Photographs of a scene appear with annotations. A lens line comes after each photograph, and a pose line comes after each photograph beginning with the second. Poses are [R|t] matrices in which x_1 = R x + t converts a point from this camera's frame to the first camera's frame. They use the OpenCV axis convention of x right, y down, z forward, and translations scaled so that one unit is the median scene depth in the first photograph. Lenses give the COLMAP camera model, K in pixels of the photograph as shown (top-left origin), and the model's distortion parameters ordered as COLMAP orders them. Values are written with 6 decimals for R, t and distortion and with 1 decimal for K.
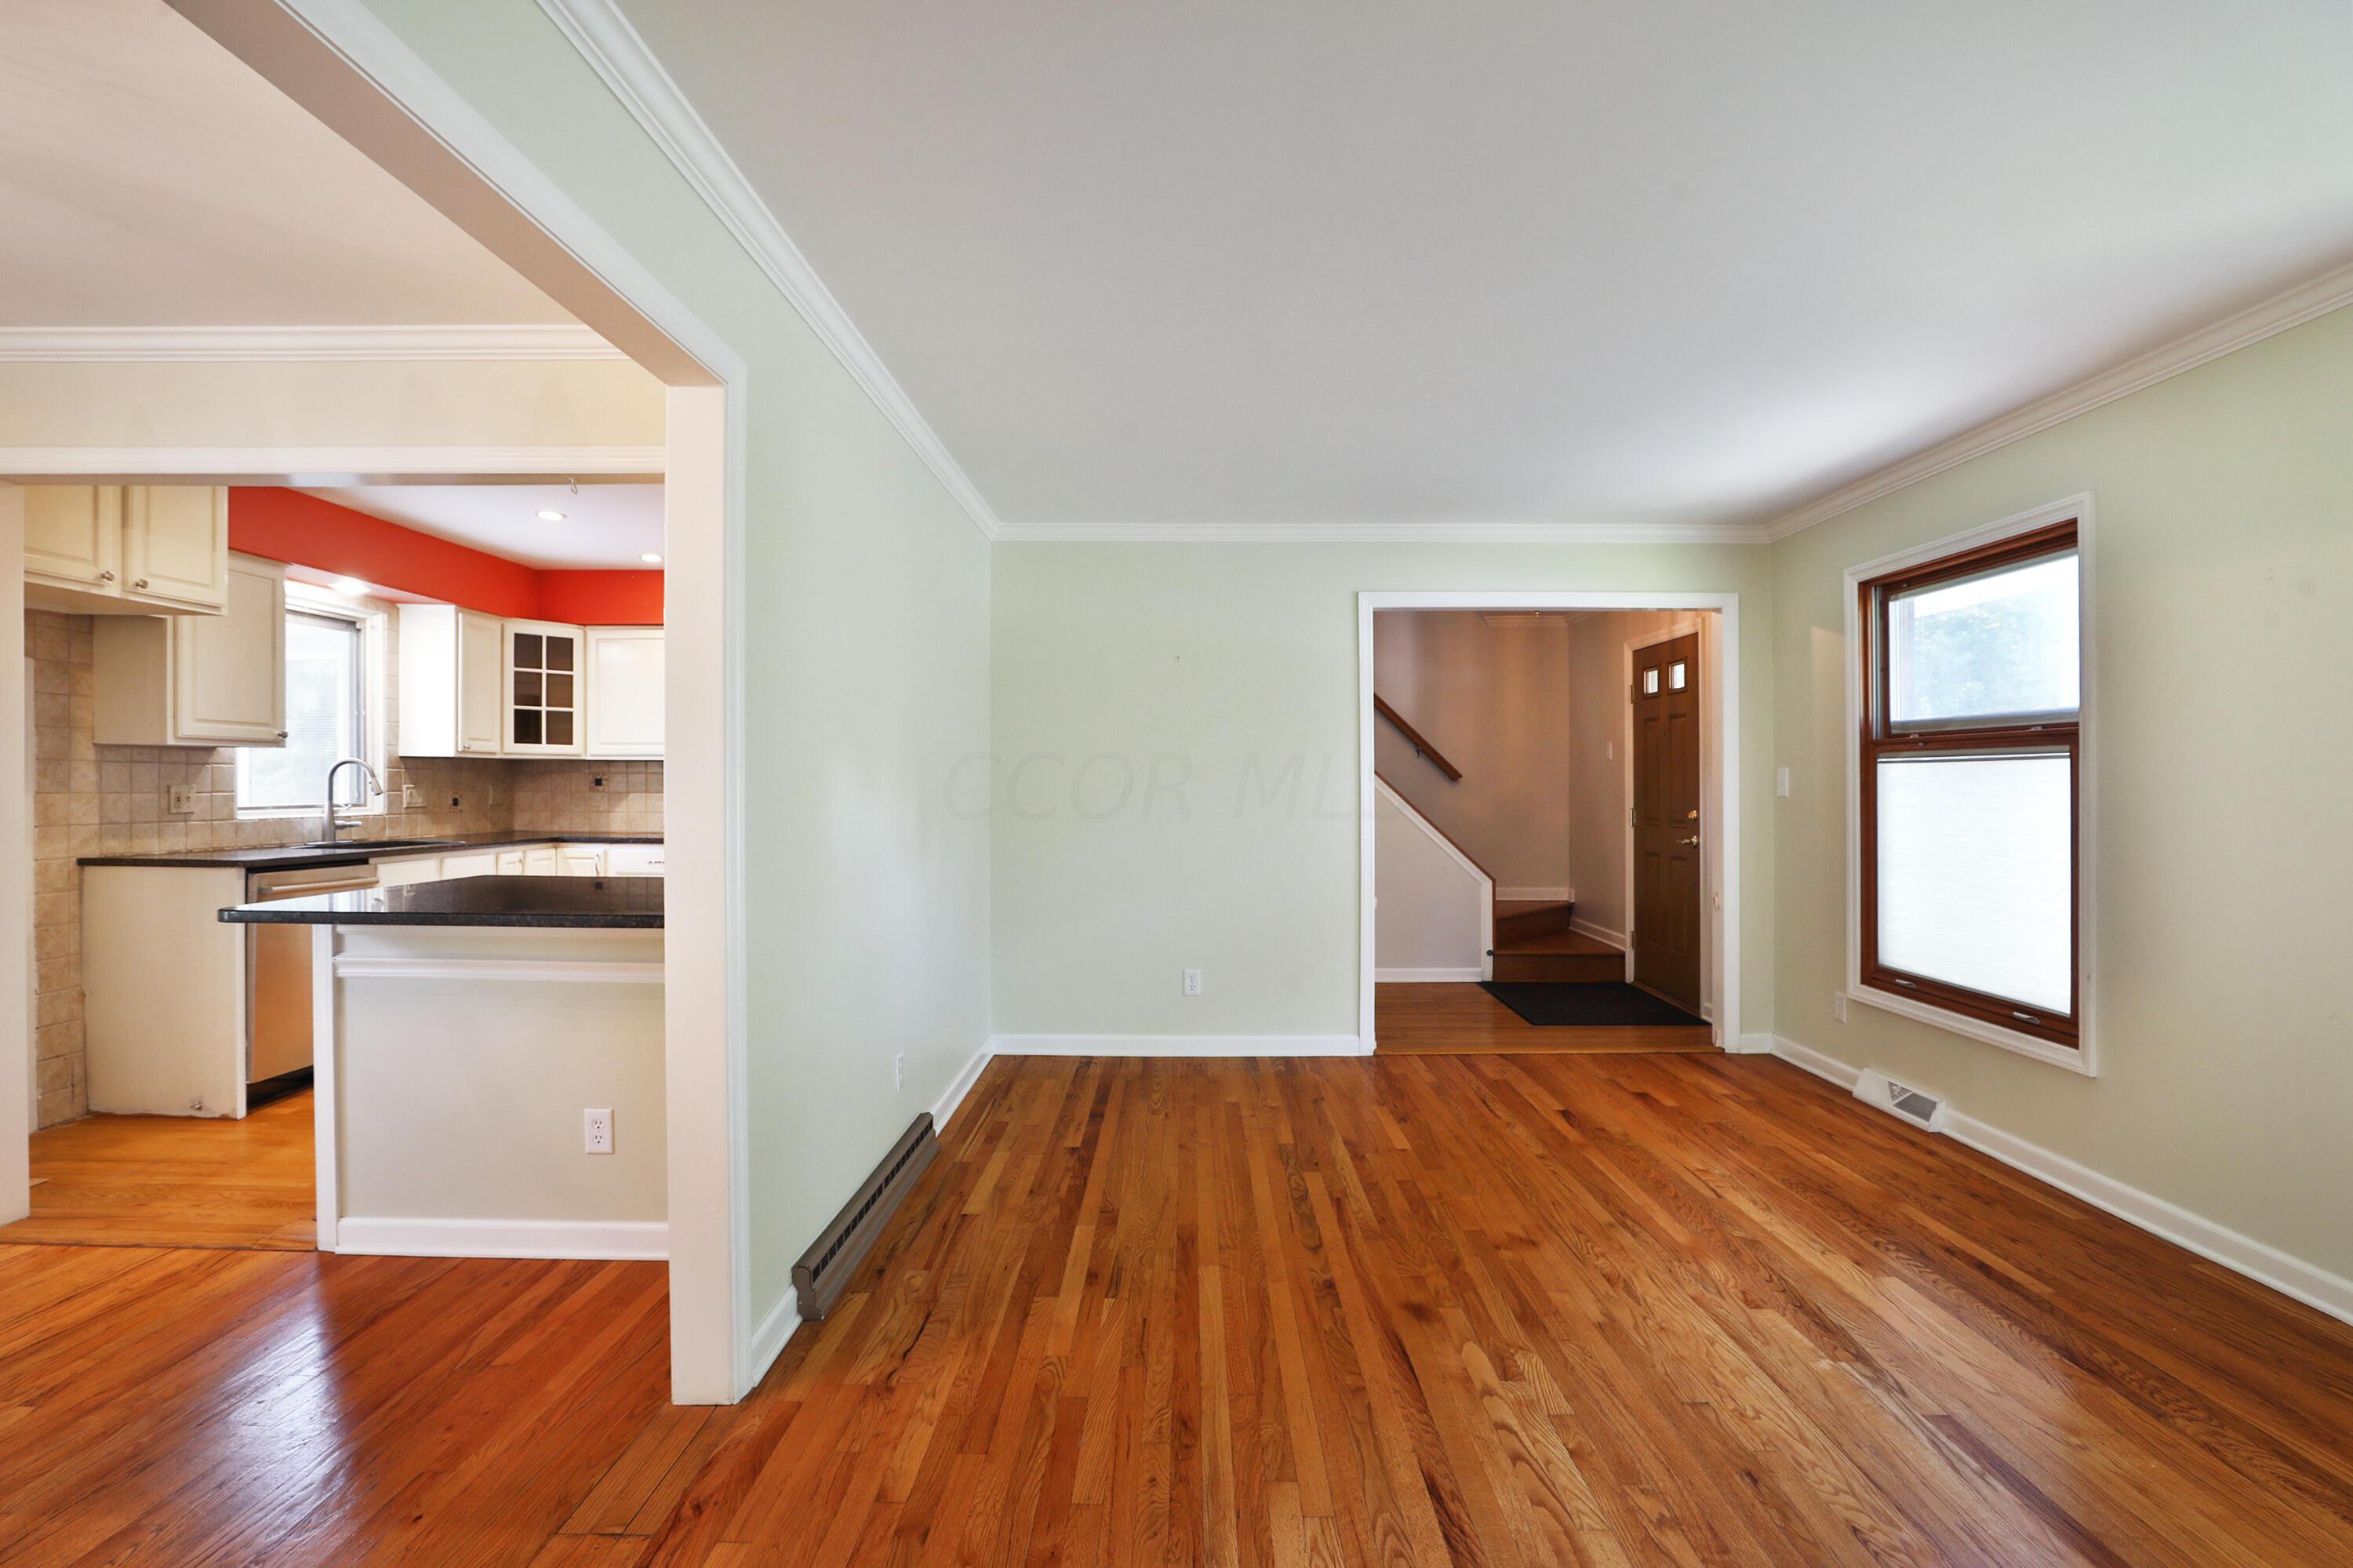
lens RADIAL K [[1107.0, 0, 1176.5], [0, 1107.0, 784.0], [0, 0, 1]] dist [-0.052467, 0.020397]
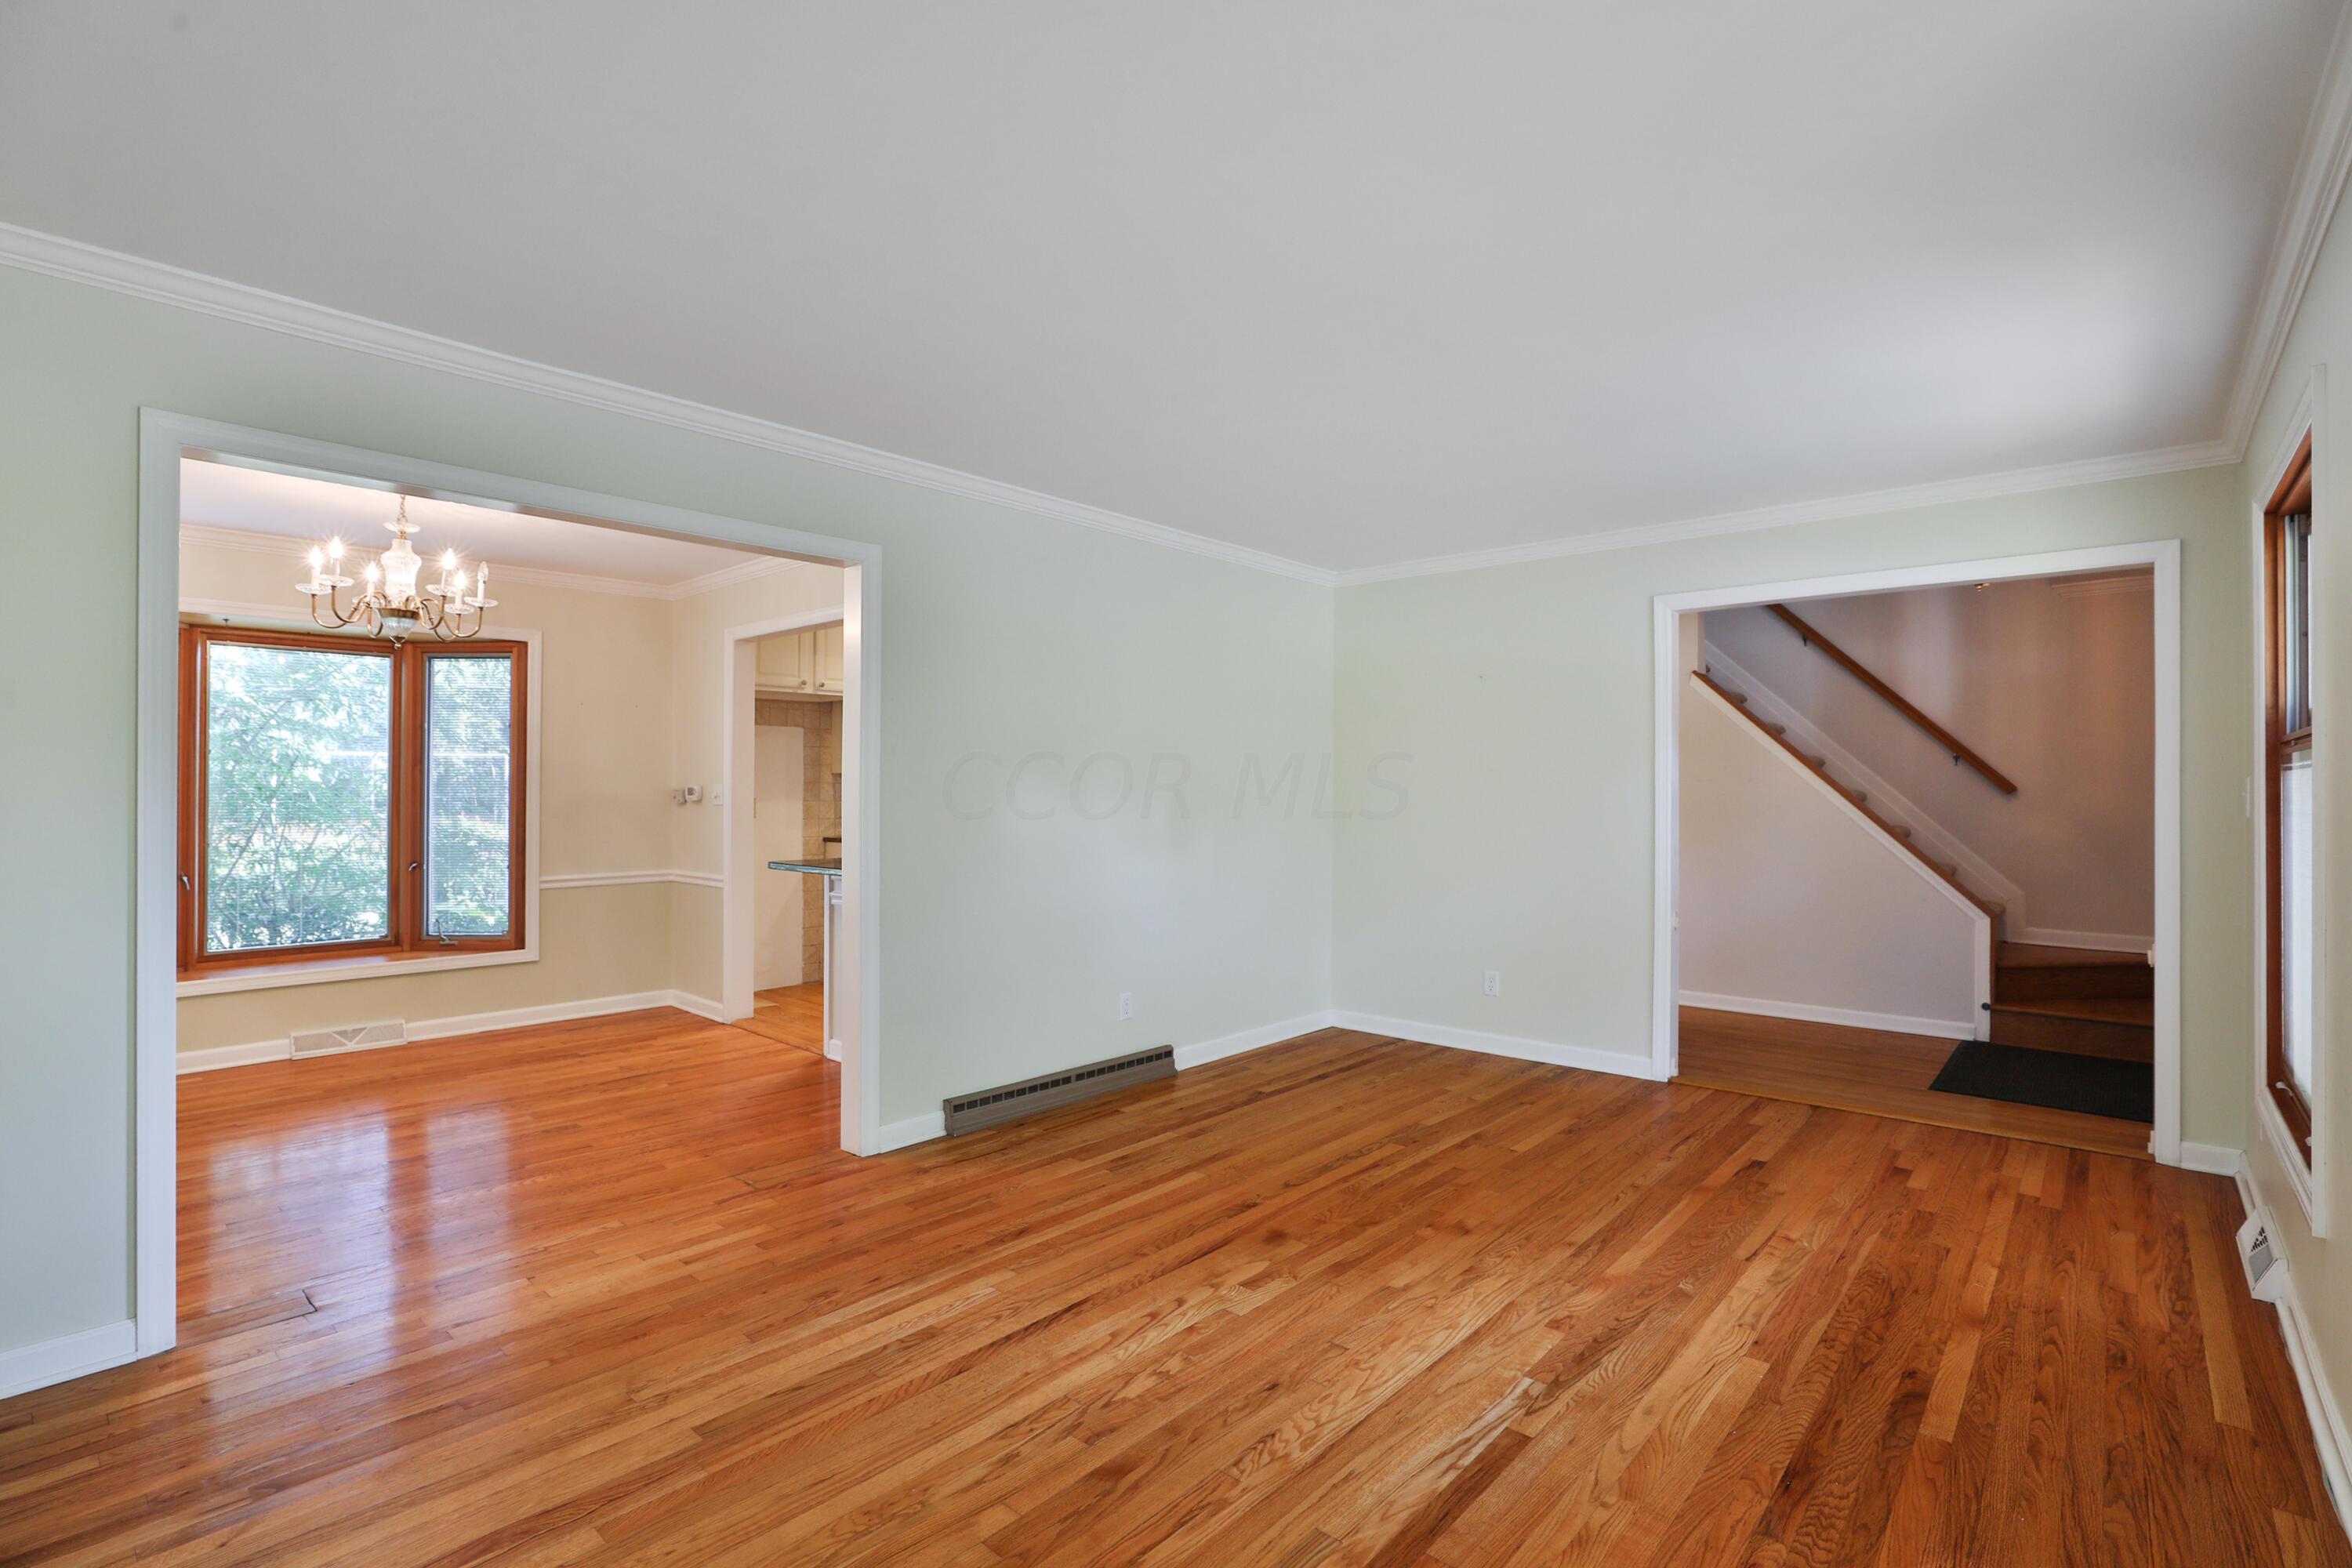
lens RADIAL K [[1093.9, 0, 1176.0], [0, 1093.9, 784.0], [0, 0, 1]] dist [-0.041718, 0.018309]
pose [[0.749570, -0.005298, -0.661904, 0.704819], [-0.001811, 0.999948, -0.010056, -0.001277], [0.661923, 0.008736, 0.749521, 0.023085]]
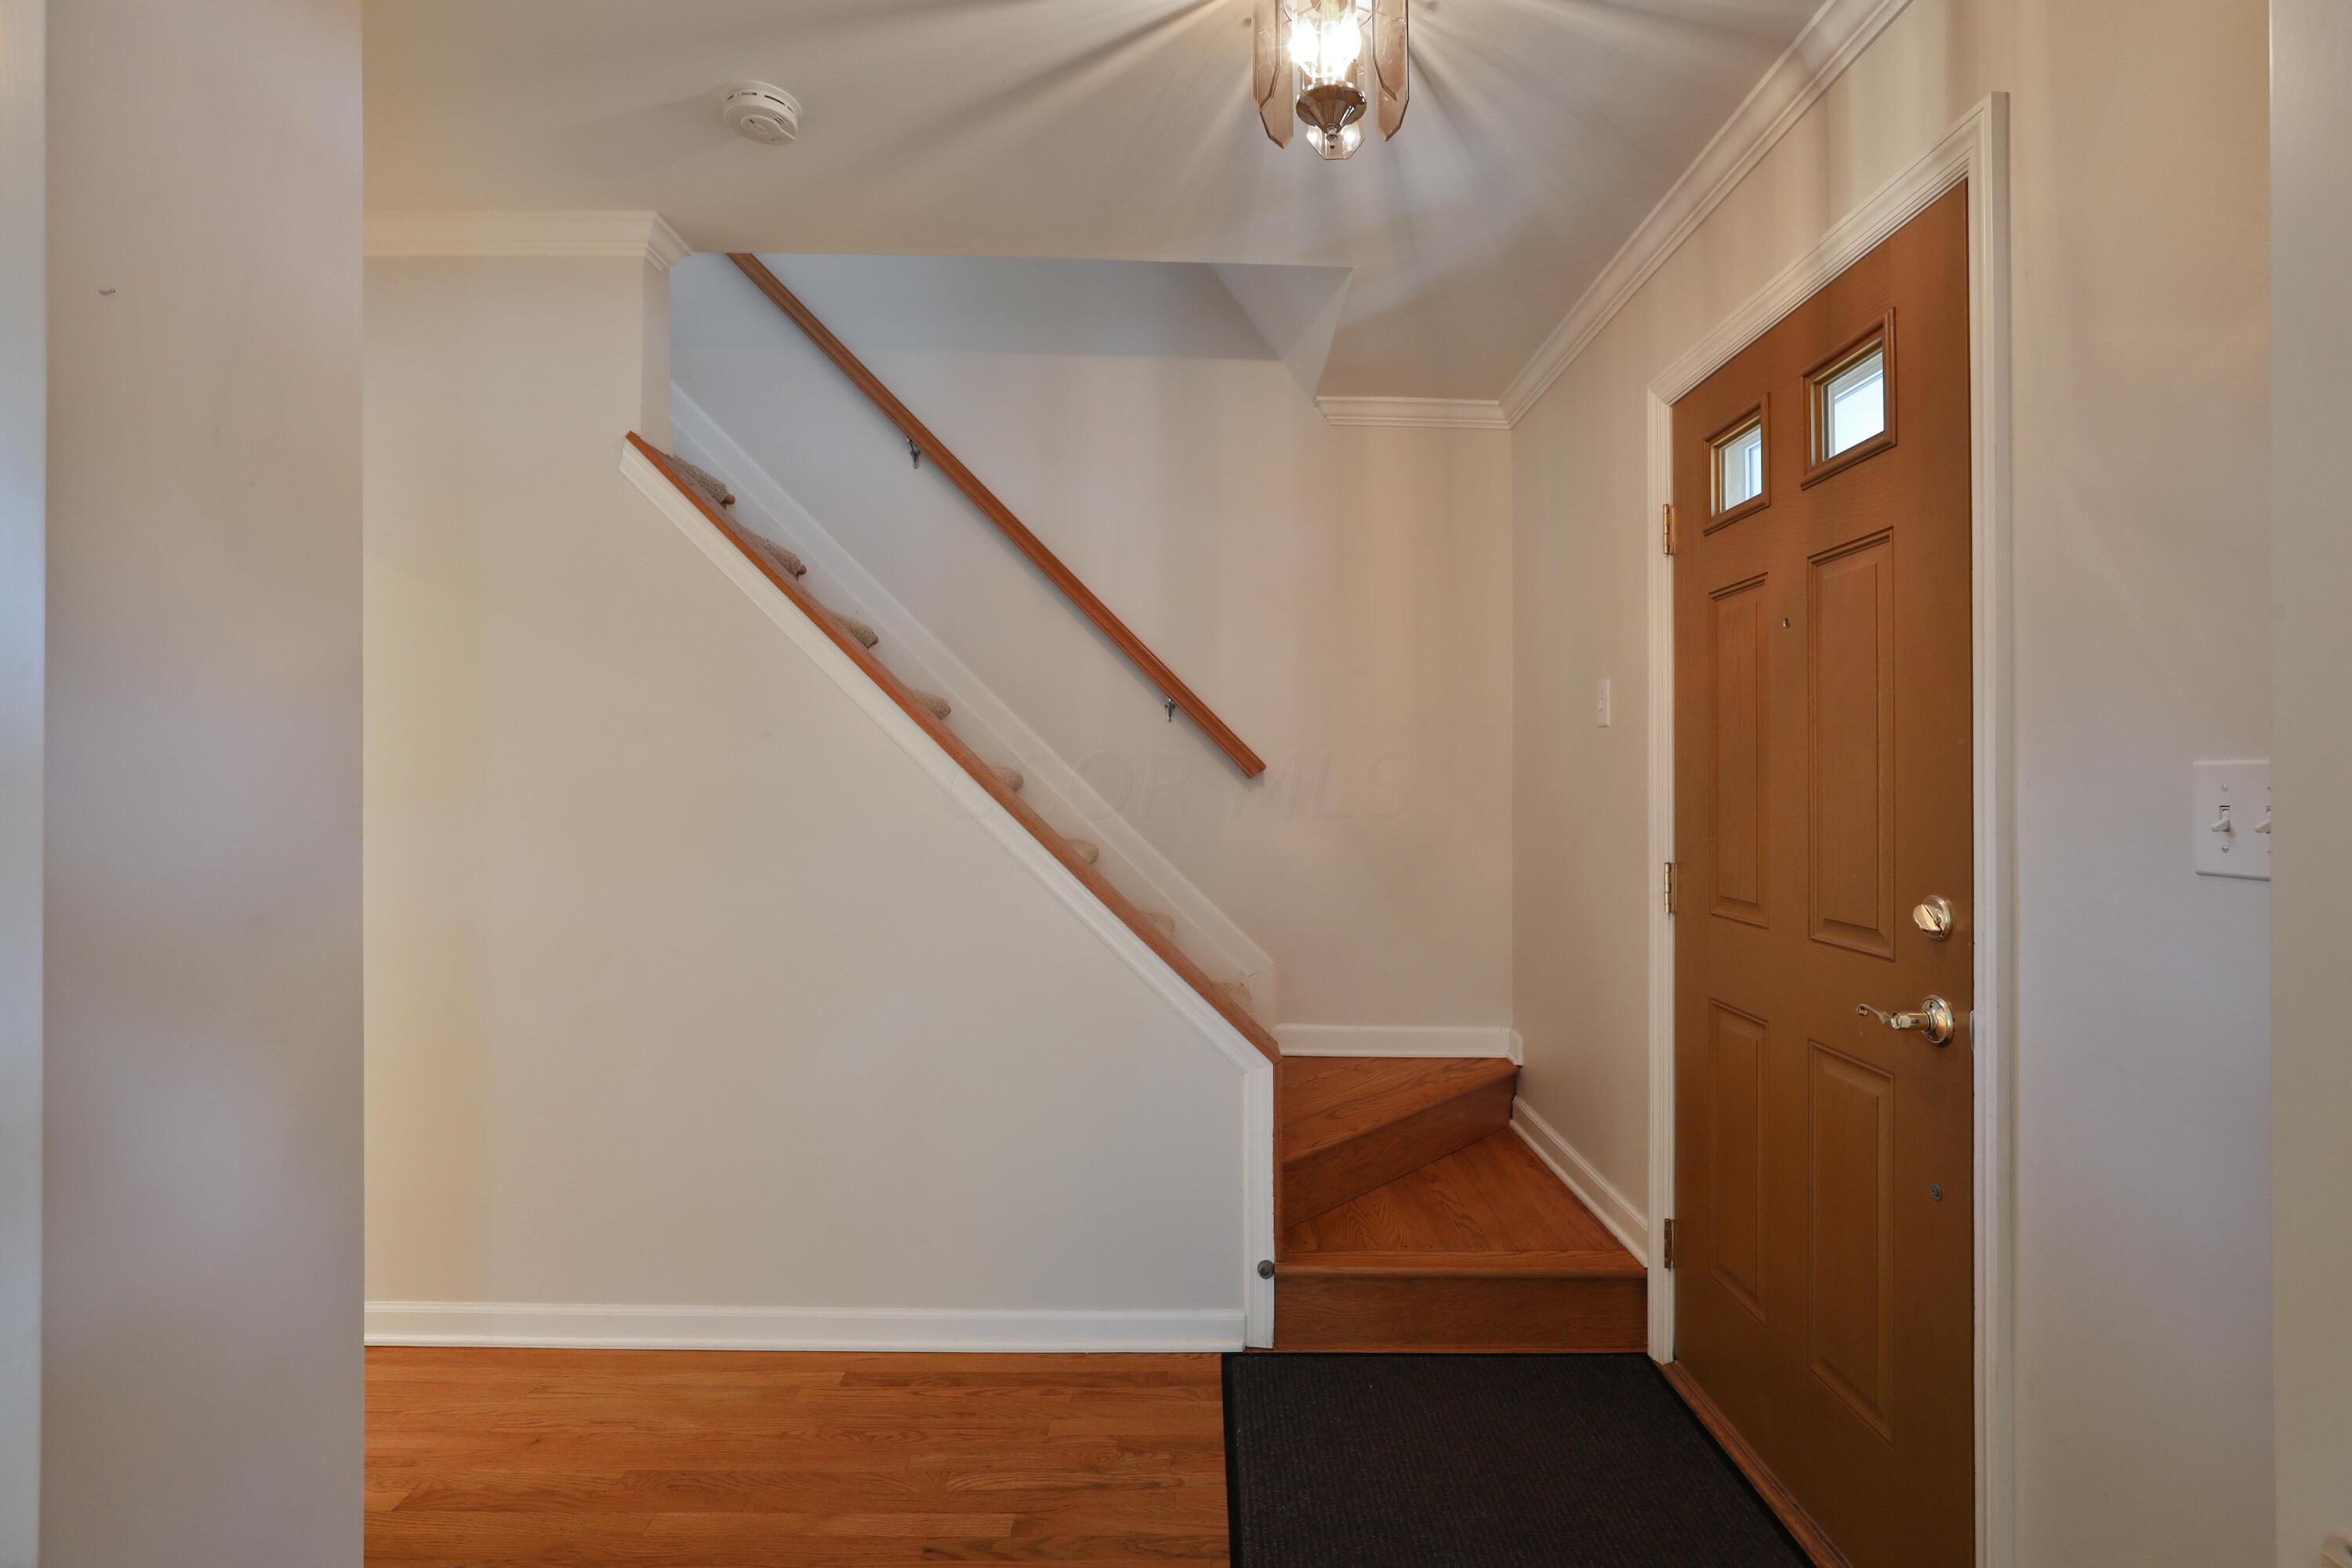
lens RADIAL K [[1106.5, 0, 1176.0], [0, 1106.5, 784.0], [0, 0, 1]] dist [-0.052467, 0.020397]
pose [[0.999928, 0.002459, 0.011723, 0.501329], [-0.002443, 0.999996, -0.001432, -0.003982], [-0.011727, 0.001403, 0.999930, 1.290909]]
